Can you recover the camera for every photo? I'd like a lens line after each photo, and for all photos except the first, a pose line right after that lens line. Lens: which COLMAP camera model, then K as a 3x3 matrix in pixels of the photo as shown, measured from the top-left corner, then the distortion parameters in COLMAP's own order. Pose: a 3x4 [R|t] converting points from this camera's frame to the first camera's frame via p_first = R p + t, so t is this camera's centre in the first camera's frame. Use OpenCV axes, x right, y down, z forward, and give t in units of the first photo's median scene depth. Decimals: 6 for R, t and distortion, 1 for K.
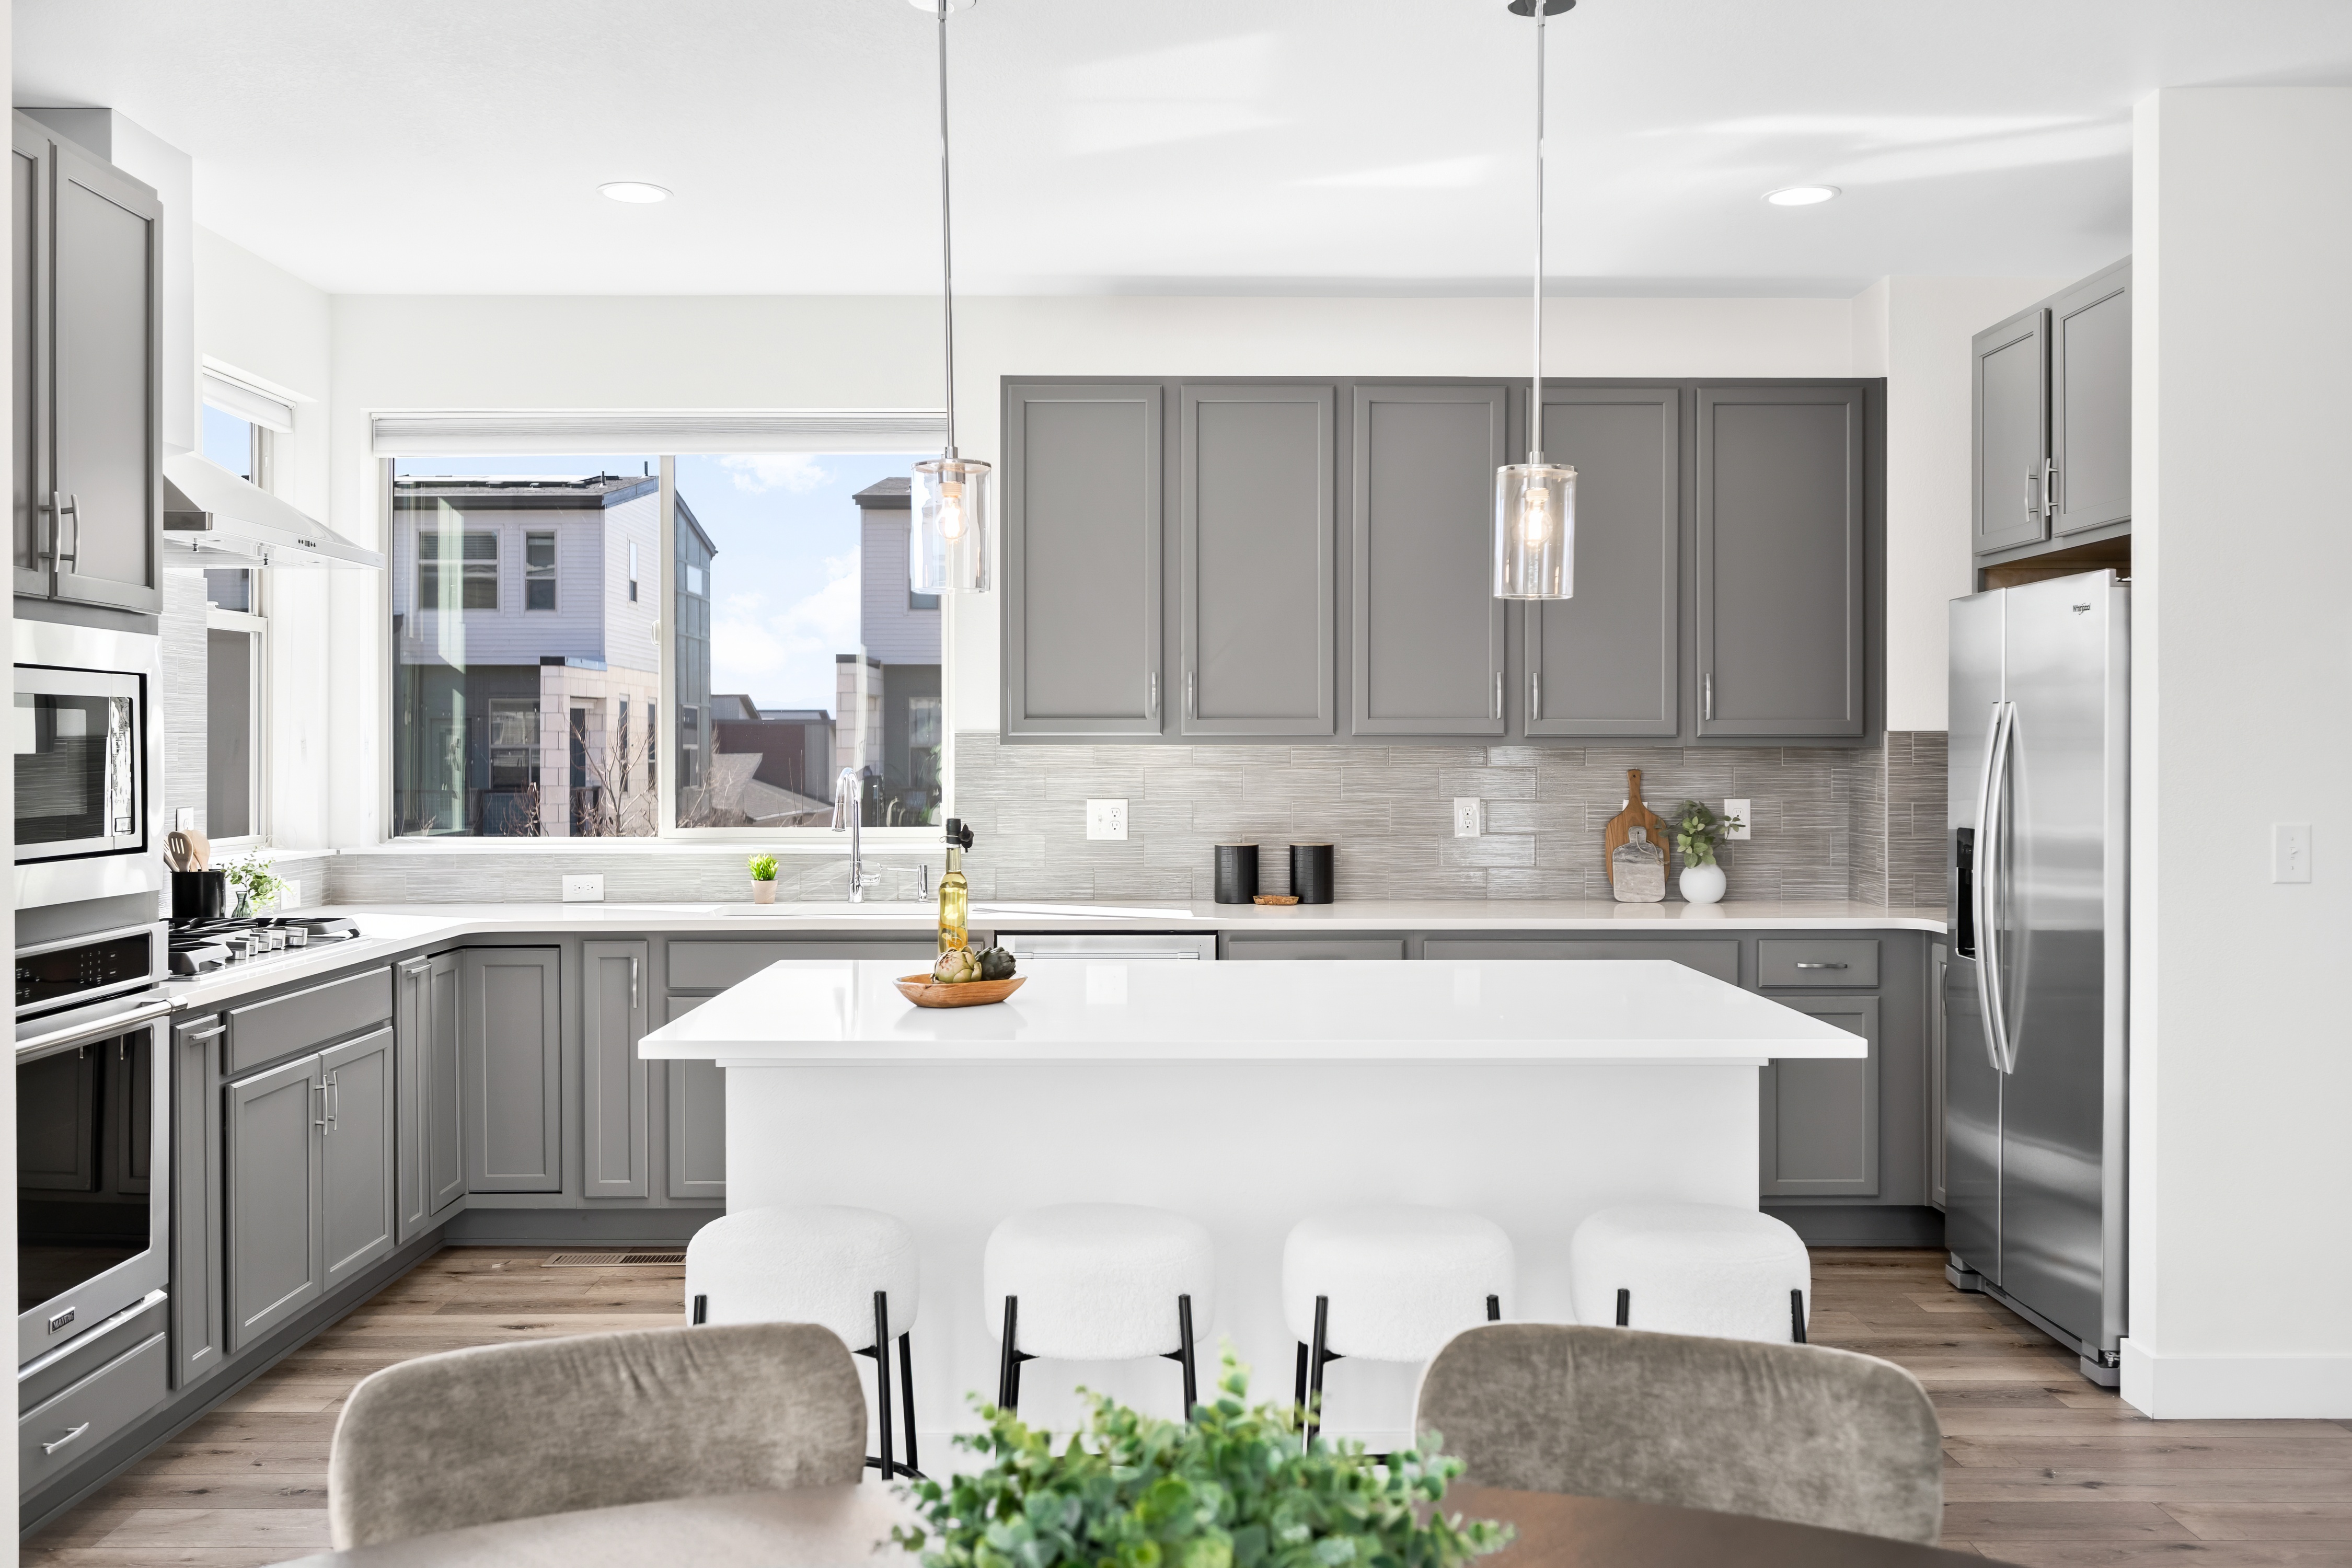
lens RADIAL K [[2086.4, 0, 1177.3], [0, 2086.4, 751.3], [0, 0, 1]] dist [-0.001754, -0.000978]
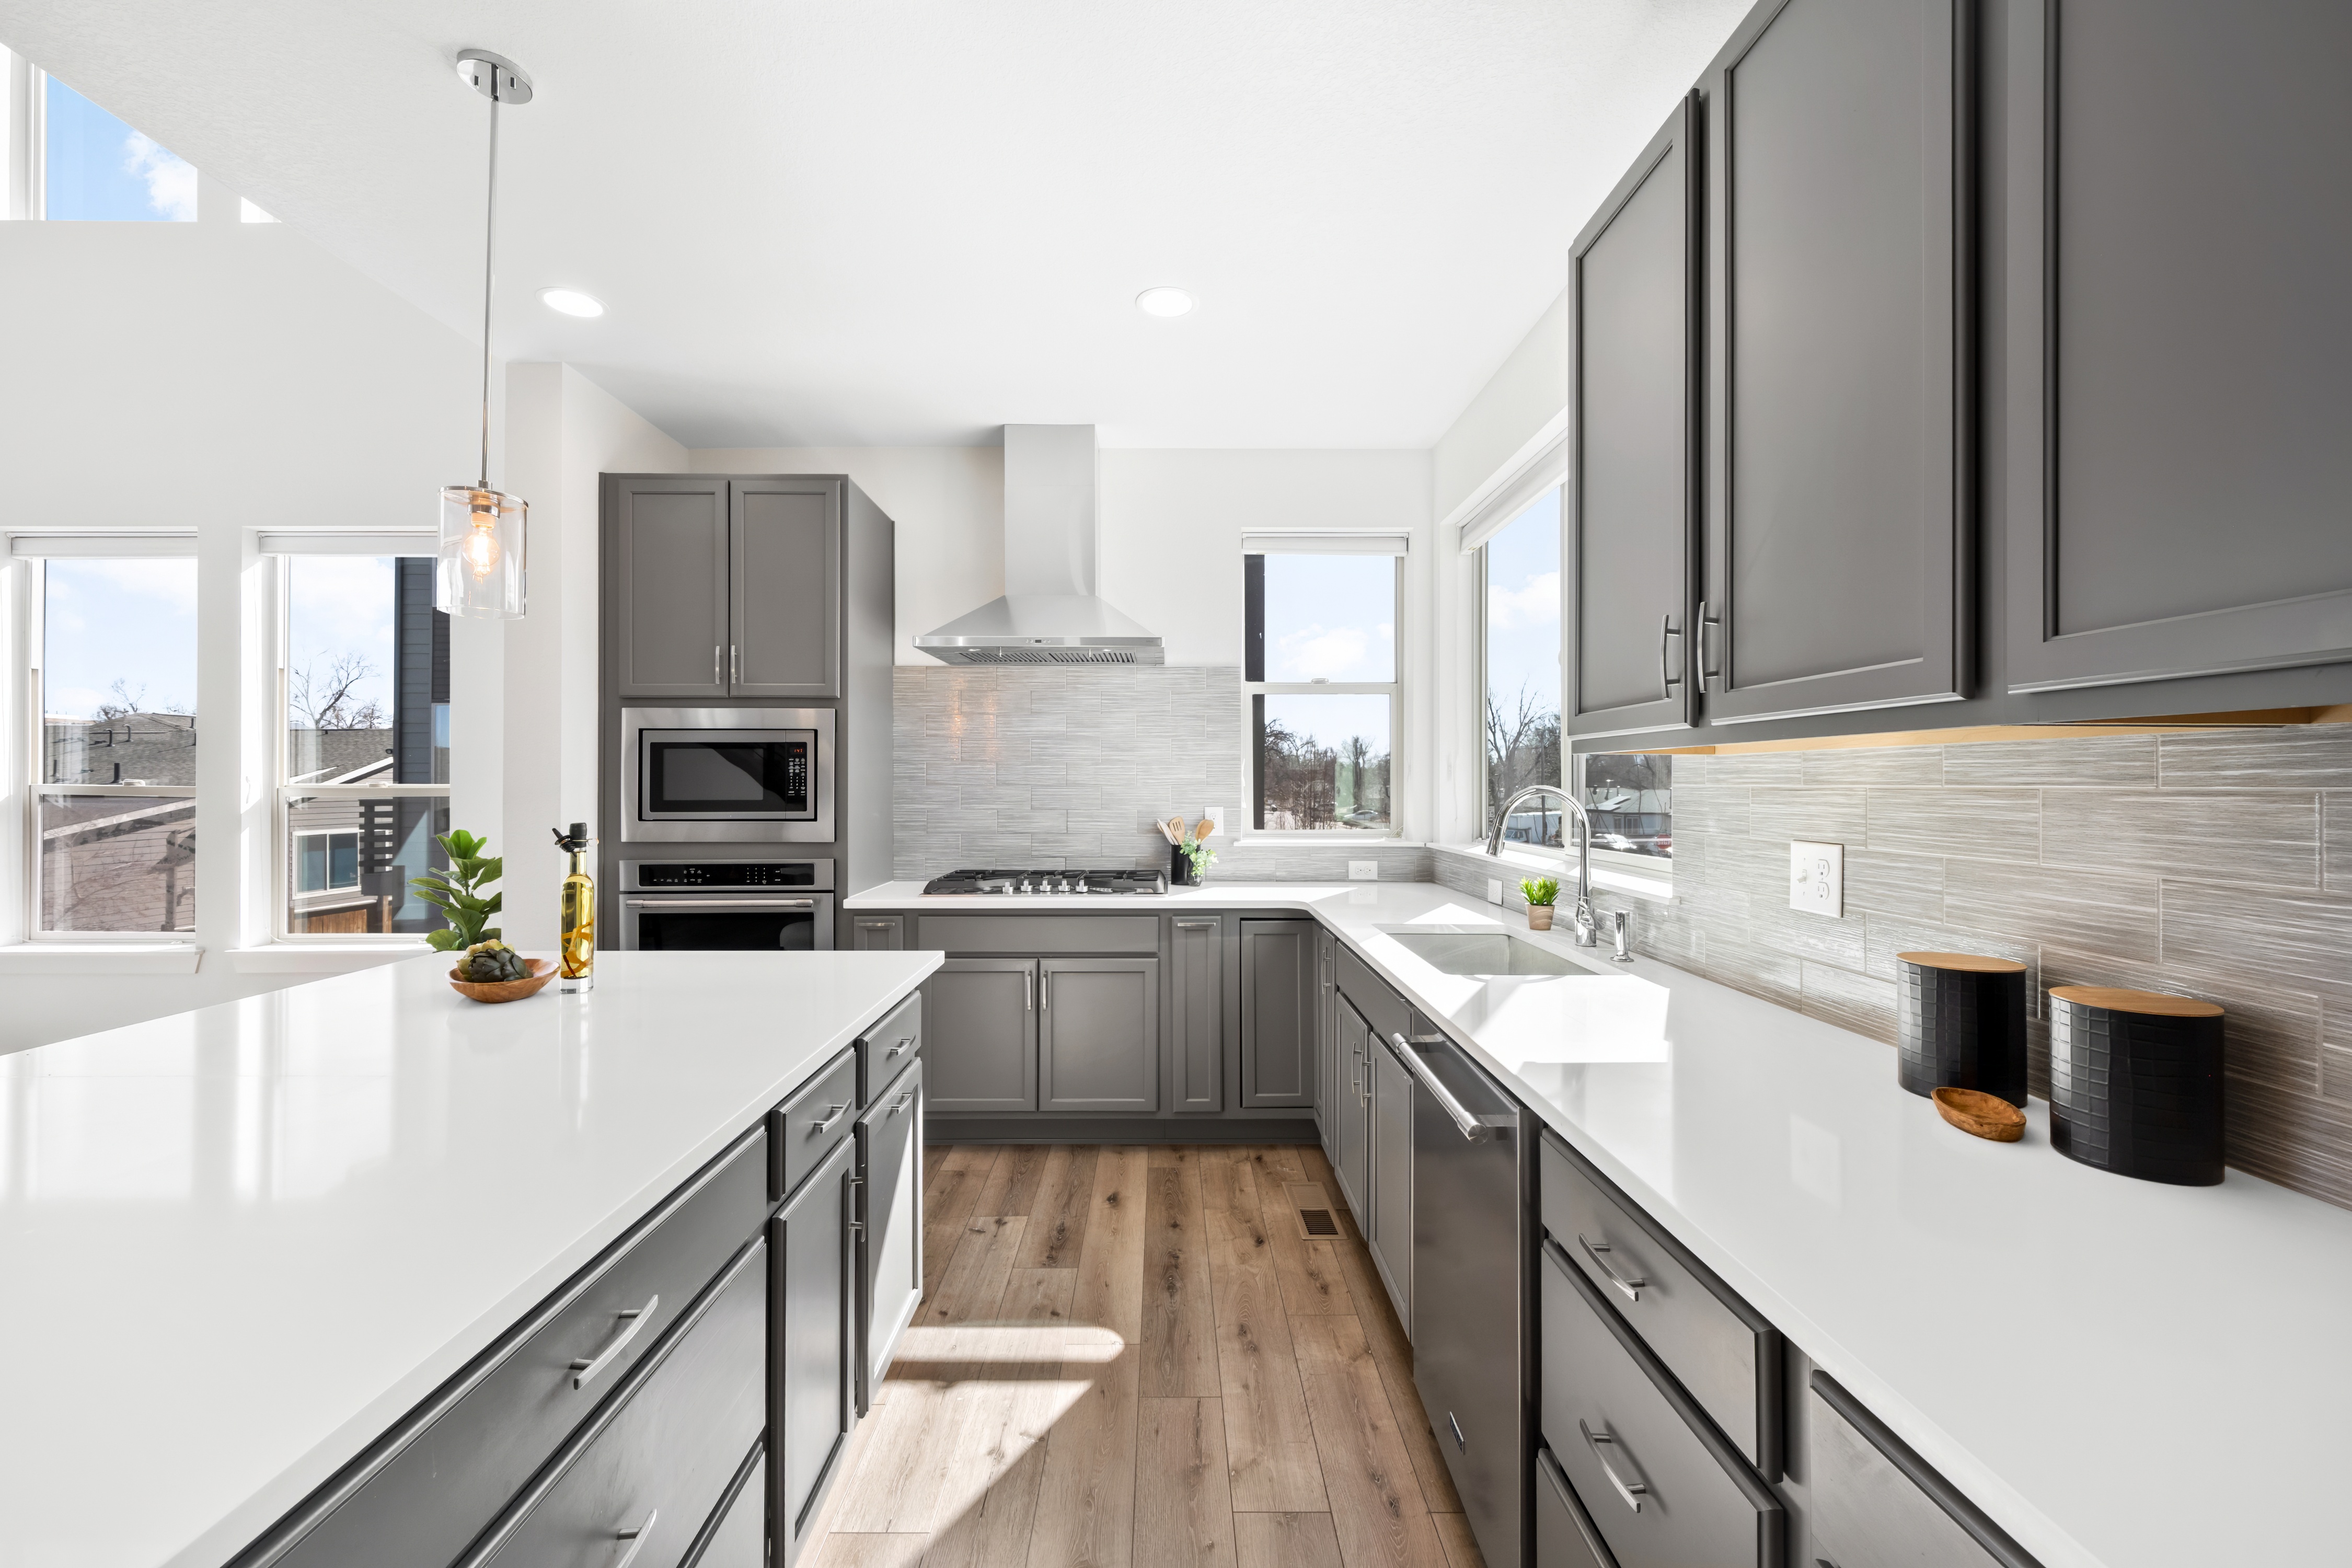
lens RADIAL K [[949.5, 0, 1176.0], [0, 949.5, 784.0], [0, 0, 1]] dist [0.001743, 0.000085]
pose [[0.004489, 0.001614, -0.999989, 0.272301], [-0.004845, 0.999987, 0.001592, 0.007698], [0.999978, 0.004837, 0.004496, 0.960781]]
